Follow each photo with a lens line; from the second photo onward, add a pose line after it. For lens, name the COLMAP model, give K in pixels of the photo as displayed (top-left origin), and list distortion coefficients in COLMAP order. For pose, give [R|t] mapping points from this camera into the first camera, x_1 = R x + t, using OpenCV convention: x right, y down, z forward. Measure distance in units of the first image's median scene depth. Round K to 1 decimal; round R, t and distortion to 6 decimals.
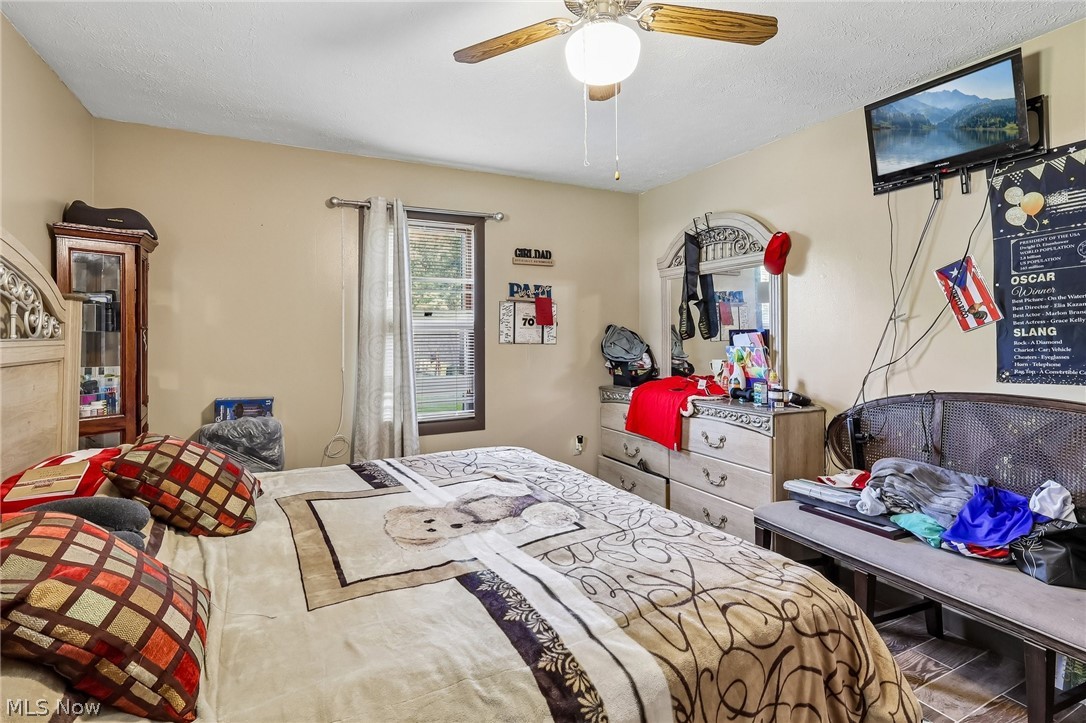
lens RADIAL K [[519.8, 0, 537.9], [0, 519.8, 334.3], [0, 0, 1]] dist [0.000221, 0.000320]
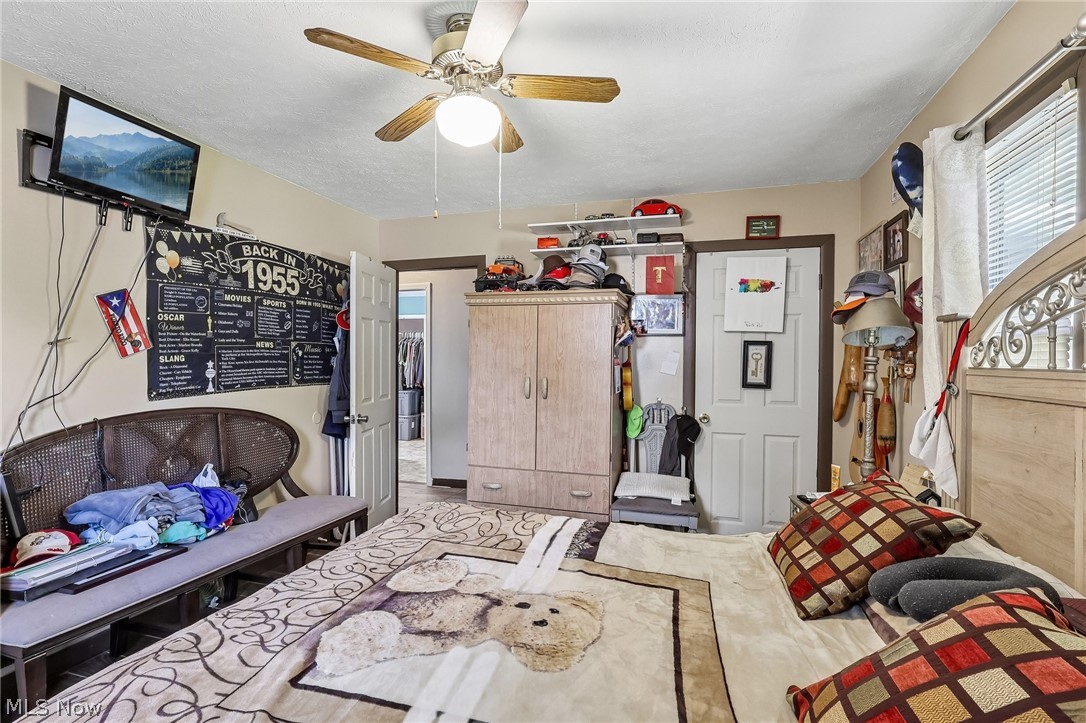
lens RADIAL K [[515.5, 0, 541.6], [0, 515.5, 365.7], [0, 0, 1]] dist [-0.001663, 0.000182]
pose [[-0.721577, -0.008806, 0.692279, -0.584503], [-0.001133, 0.999933, 0.011537, -0.002840], [-0.692334, 0.007541, -0.721538, 1.263660]]
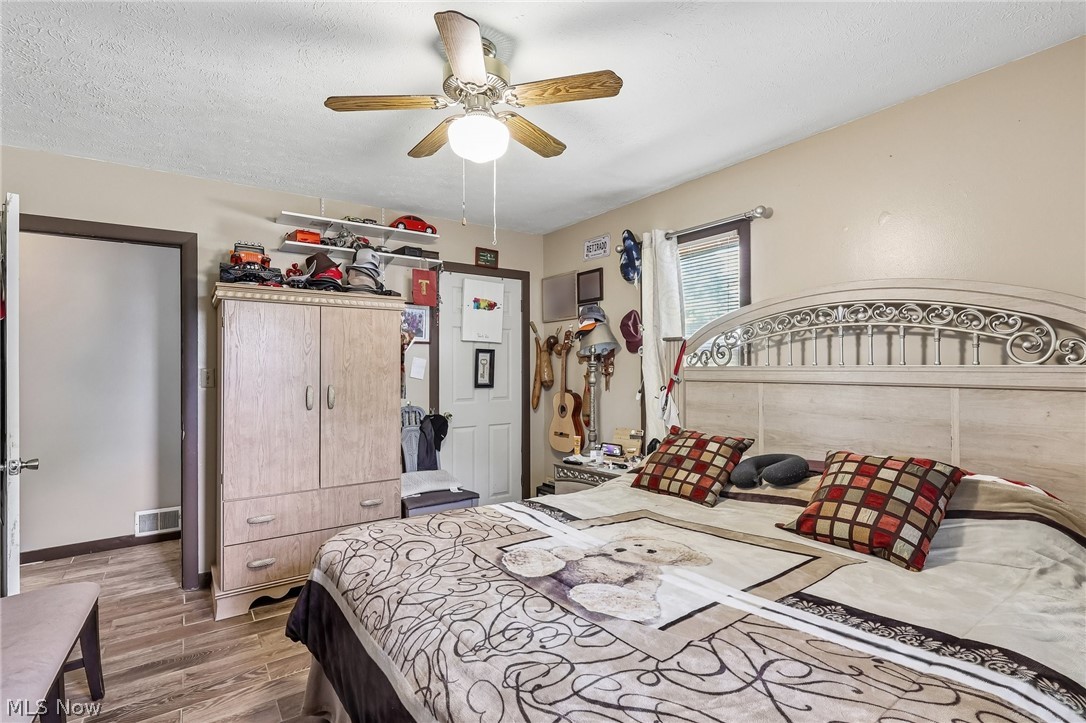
lens RADIAL K [[515.5, 0, 541.6], [0, 515.5, 365.7], [0, 0, 1]] dist [-0.001663, 0.000182]
pose [[-0.989792, 0.010445, -0.142134, 0.116682], [0.010111, 0.999944, 0.003072, -0.002941], [0.142158, 0.001604, -0.989843, 1.635368]]
